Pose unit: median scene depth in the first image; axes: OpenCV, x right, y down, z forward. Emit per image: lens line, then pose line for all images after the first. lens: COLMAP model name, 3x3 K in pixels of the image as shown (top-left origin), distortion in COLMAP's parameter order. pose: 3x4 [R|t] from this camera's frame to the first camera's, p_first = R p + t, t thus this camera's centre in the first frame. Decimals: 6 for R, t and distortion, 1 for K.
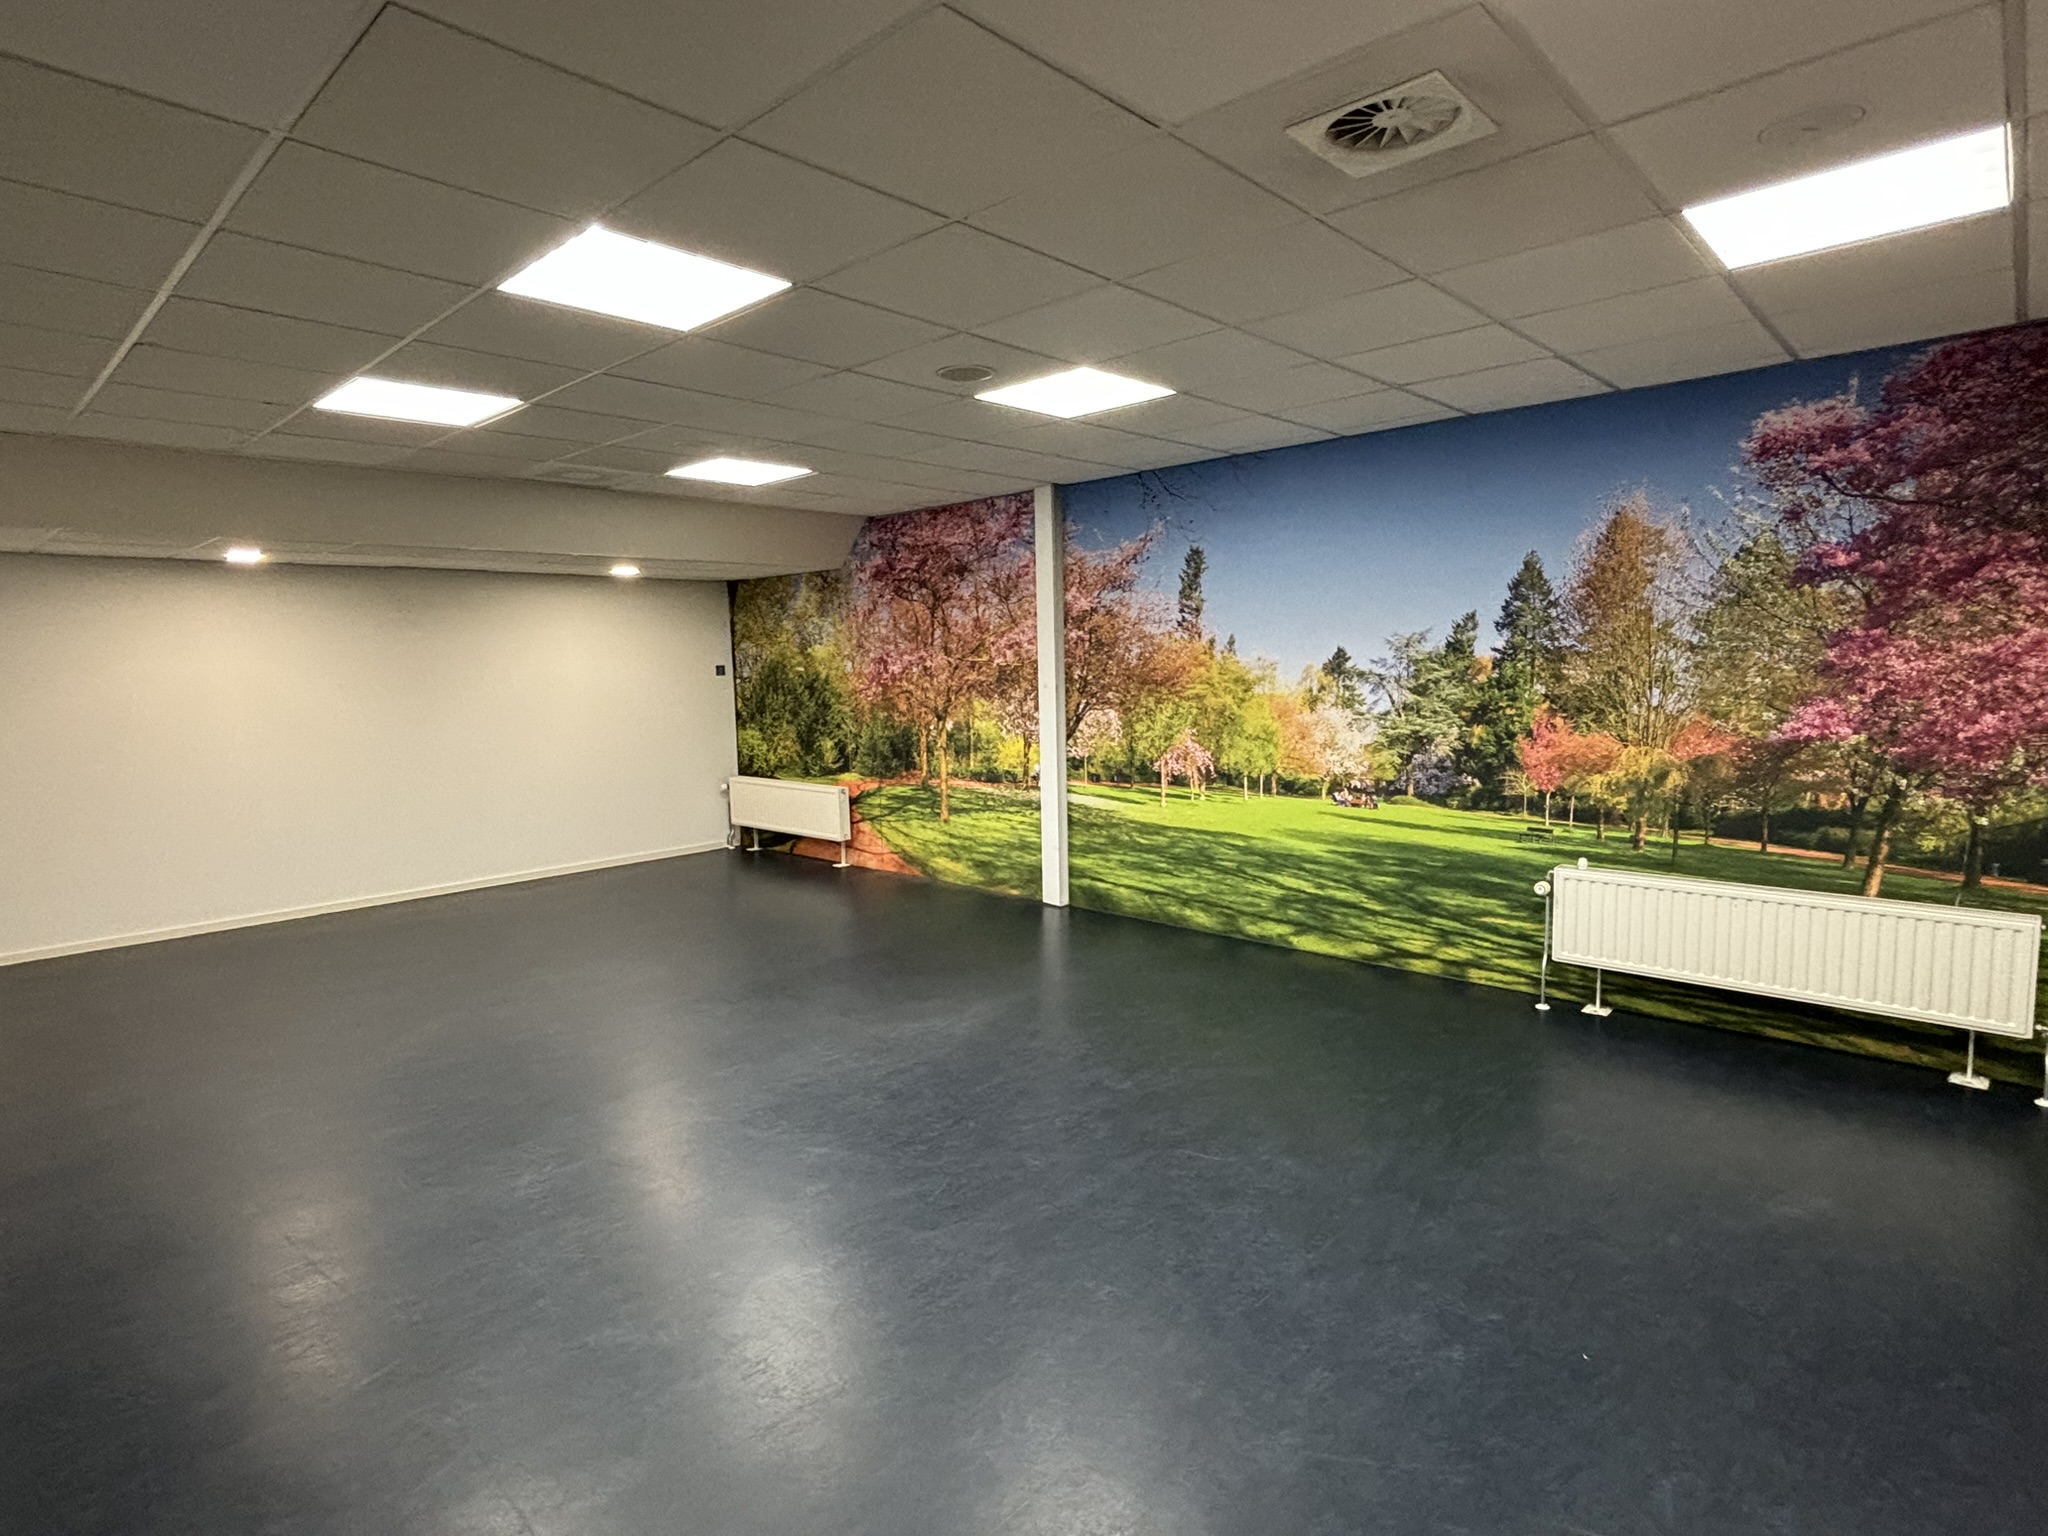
lens RADIAL K [[1064.7, 0, 1011.5], [0, 1064.7, 771.8], [0, 0, 1]] dist [0.006823, -0.013011]
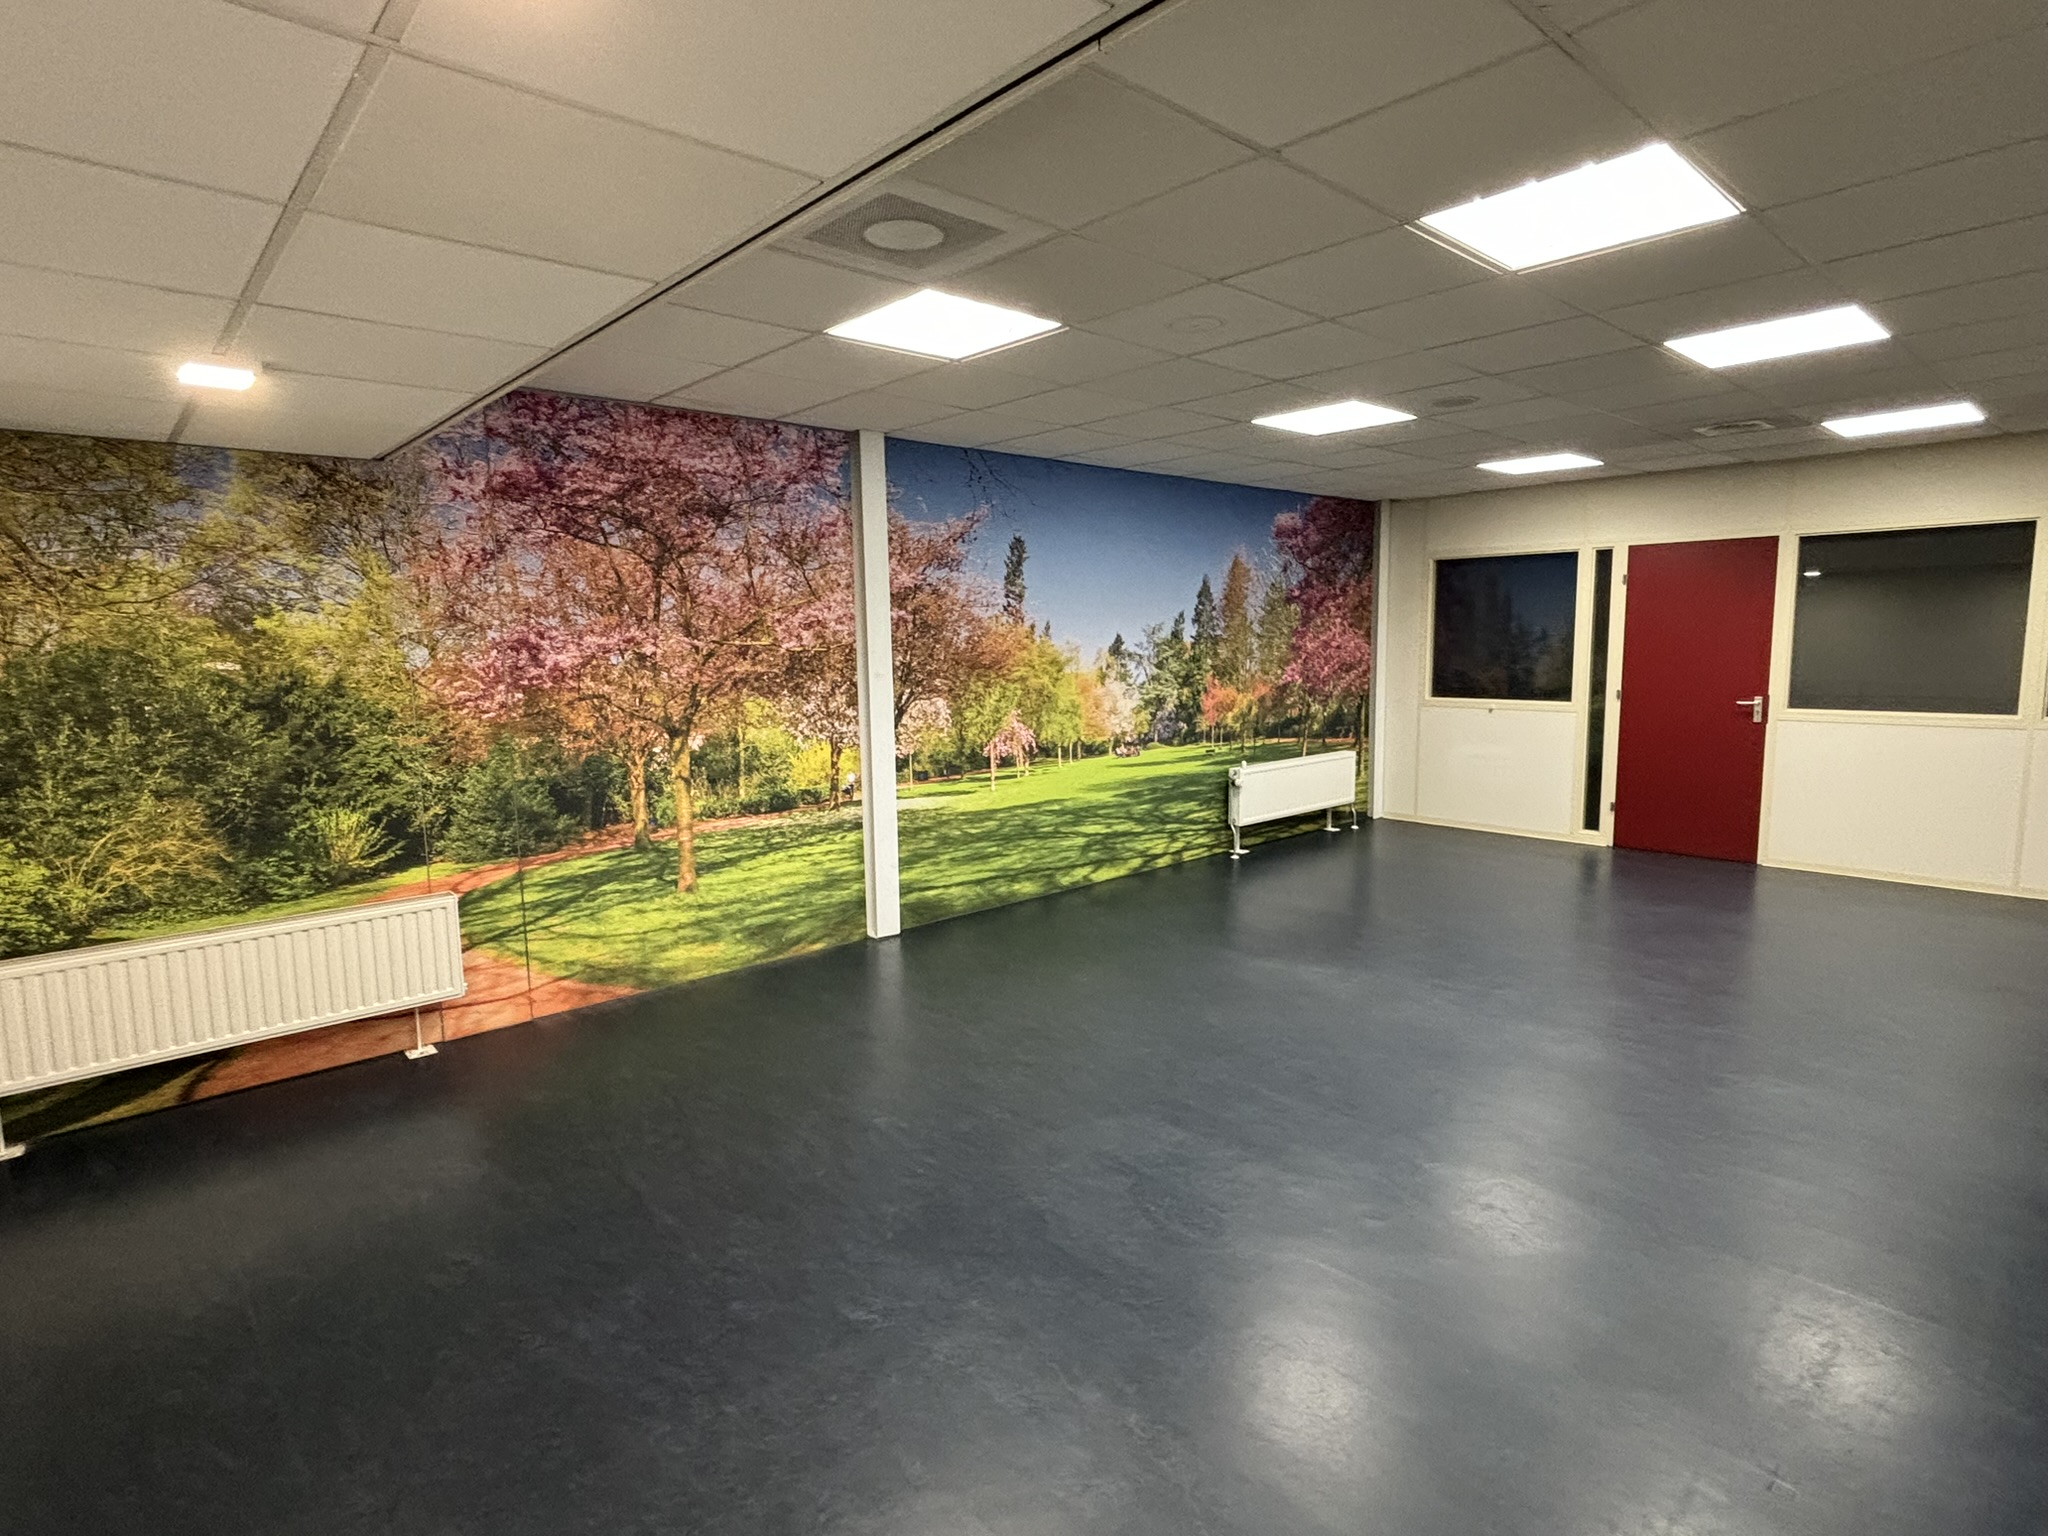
lens RADIAL K [[1064.7, 0, 1027.2], [0, 1064.7, 771.4], [0, 0, 1]] dist [0.006823, -0.013011]
pose [[0.065970, -0.107765, 0.991985, -0.815046], [0.117443, 0.988079, 0.099530, -0.077994], [-0.990886, 0.109936, 0.077840, 0.857403]]
